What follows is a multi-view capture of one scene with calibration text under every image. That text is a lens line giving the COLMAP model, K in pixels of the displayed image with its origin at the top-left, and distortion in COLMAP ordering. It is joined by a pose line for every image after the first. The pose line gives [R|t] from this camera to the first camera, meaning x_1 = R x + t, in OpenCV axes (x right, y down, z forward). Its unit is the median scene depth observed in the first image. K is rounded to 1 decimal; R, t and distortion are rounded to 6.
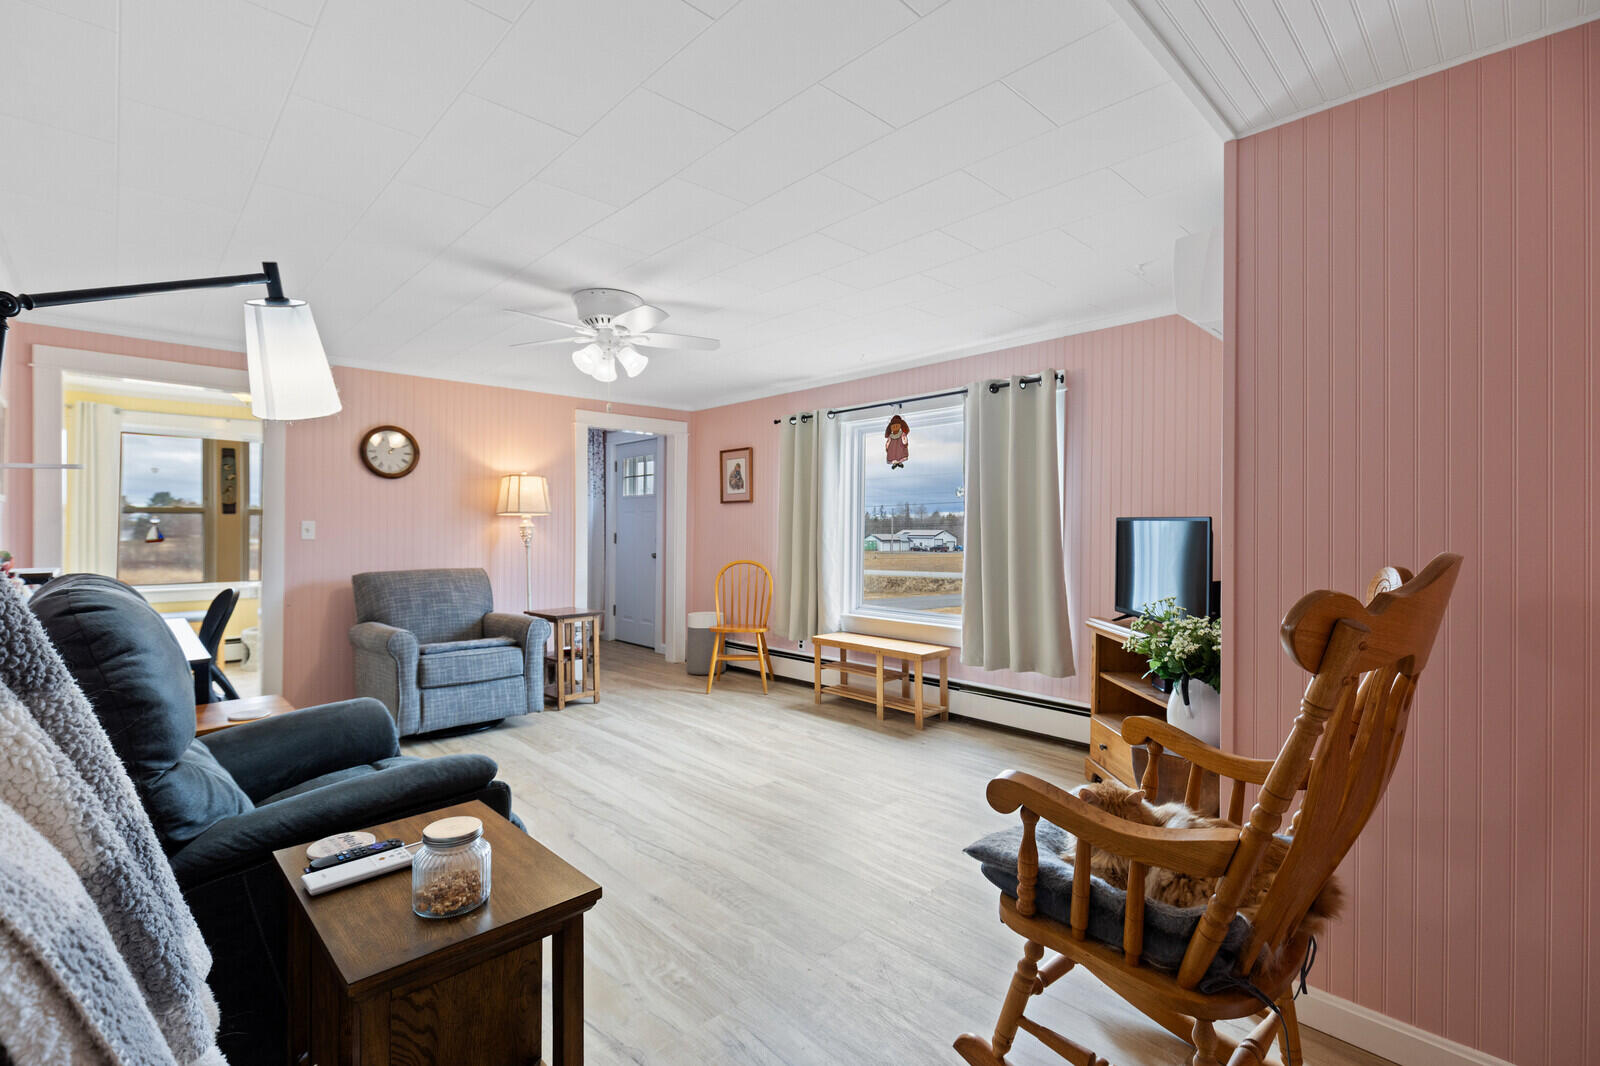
lens RADIAL K [[721.0, 0, 790.5], [0, 721.0, 528.4], [0, 0, 1]] dist [-0.001931, -0.001605]
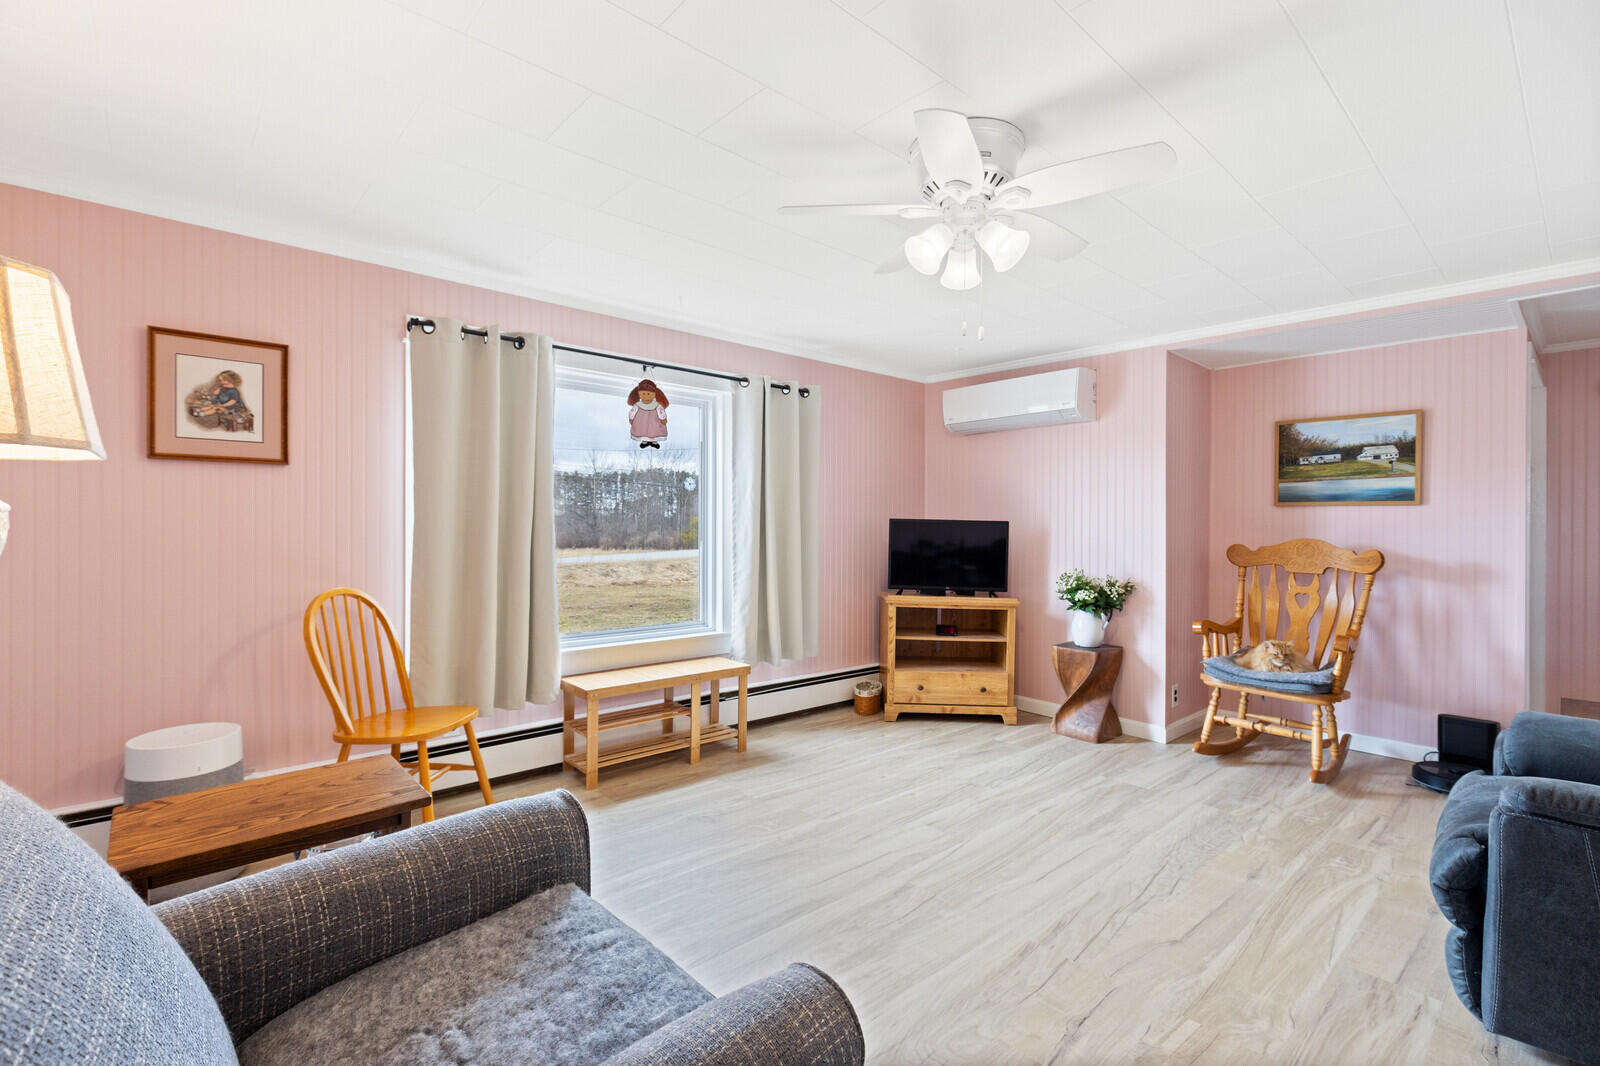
lens RADIAL K [[721.0, 0, 782.9], [0, 721.0, 532.4], [0, 0, 1]] dist [-0.001931, -0.001605]
pose [[0.033763, -0.009582, 0.999384, -0.678373], [-0.009344, 0.999907, 0.009903, -0.000466], [-0.999386, -0.009673, 0.033670, 0.887642]]
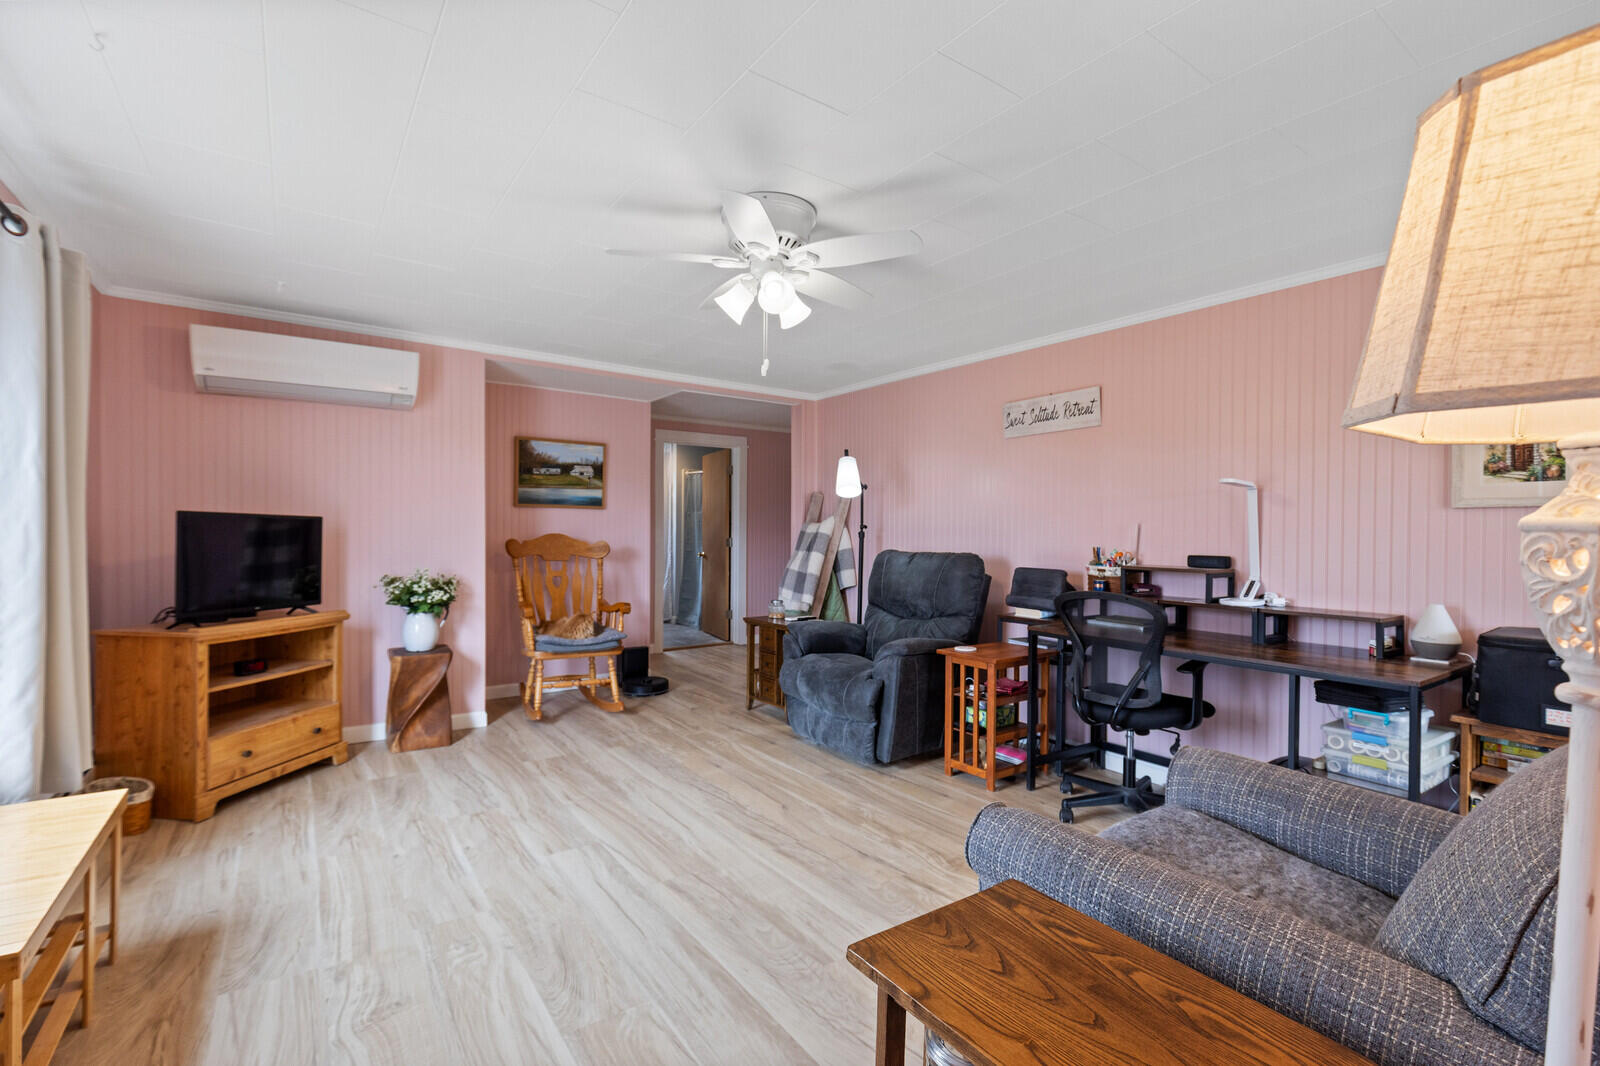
lens RADIAL K [[714.8, 0, 803.5], [0, 714.8, 530.6], [0, 0, 1]] dist [-0.000745, -0.000916]
pose [[-0.991410, -0.013596, 0.130083, -0.301758], [-0.013404, 0.999907, 0.002351, -0.002287], [-0.130103, 0.000588, -0.991500, 1.340912]]
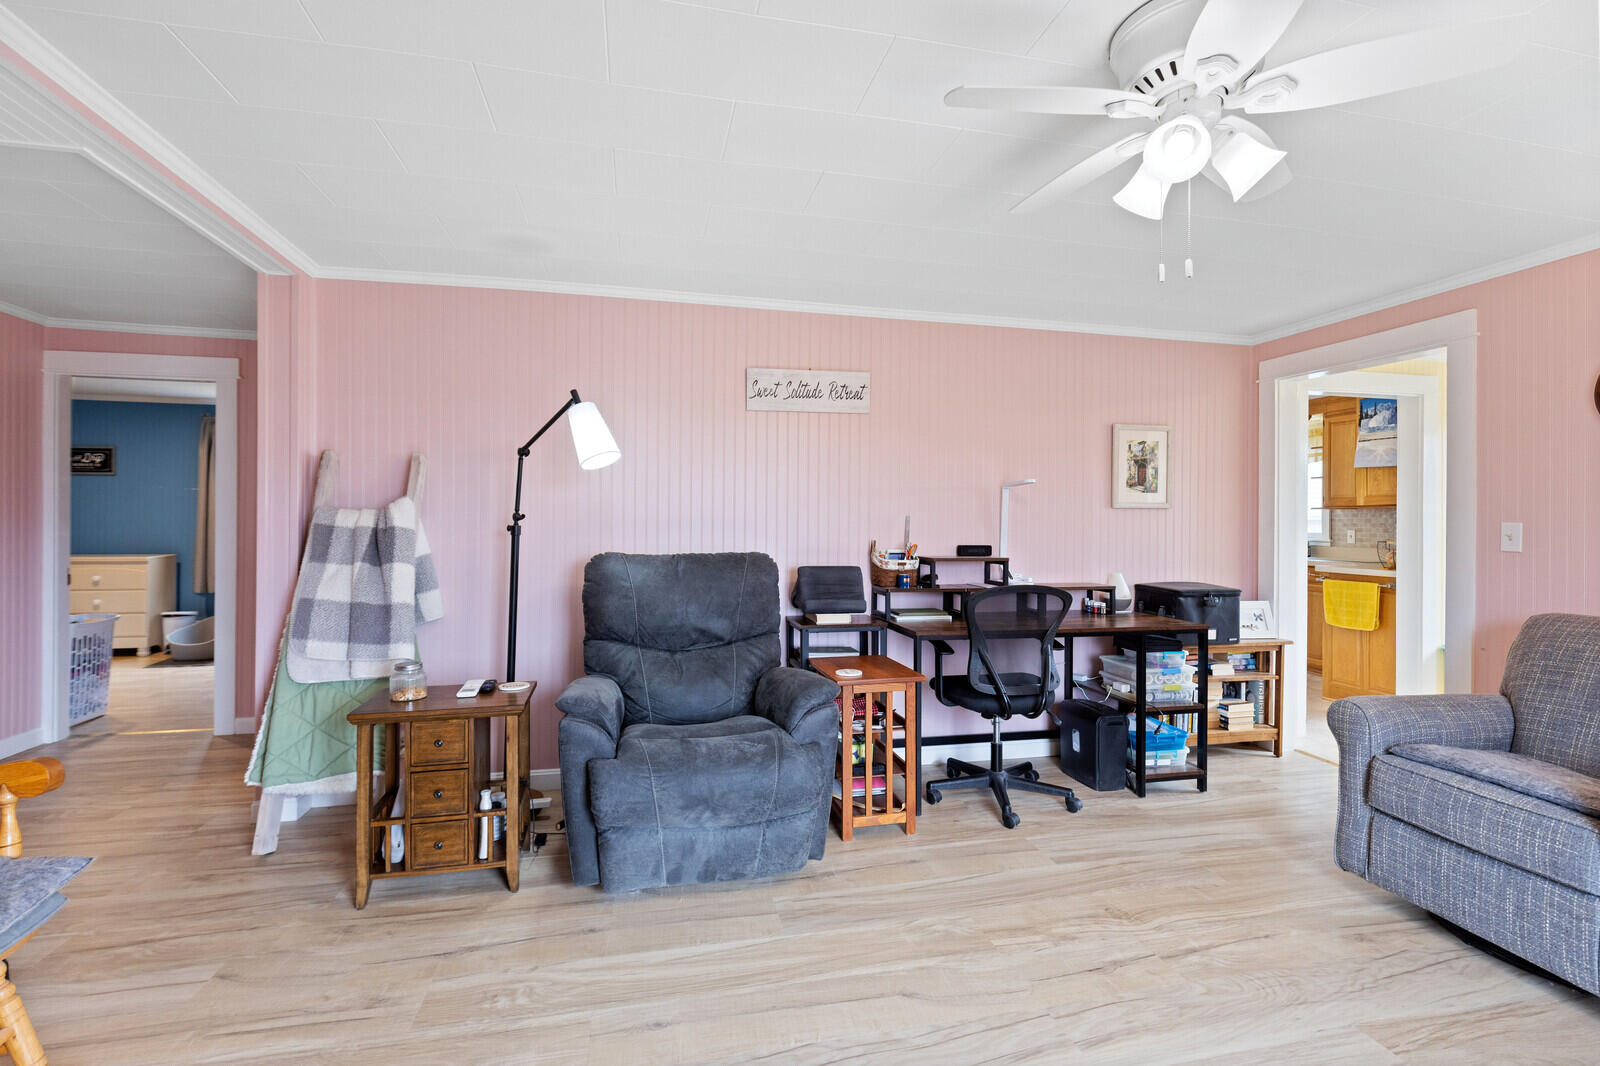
lens RADIAL K [[714.8, 0, 800.7], [0, 714.8, 519.4], [0, 0, 1]] dist [-0.000745, -0.000916]
pose [[-0.509342, -0.010671, -0.860498, 0.202525], [-0.009759, 0.999930, -0.006623, -0.003146], [0.860509, 0.005024, -0.509411, 0.800185]]
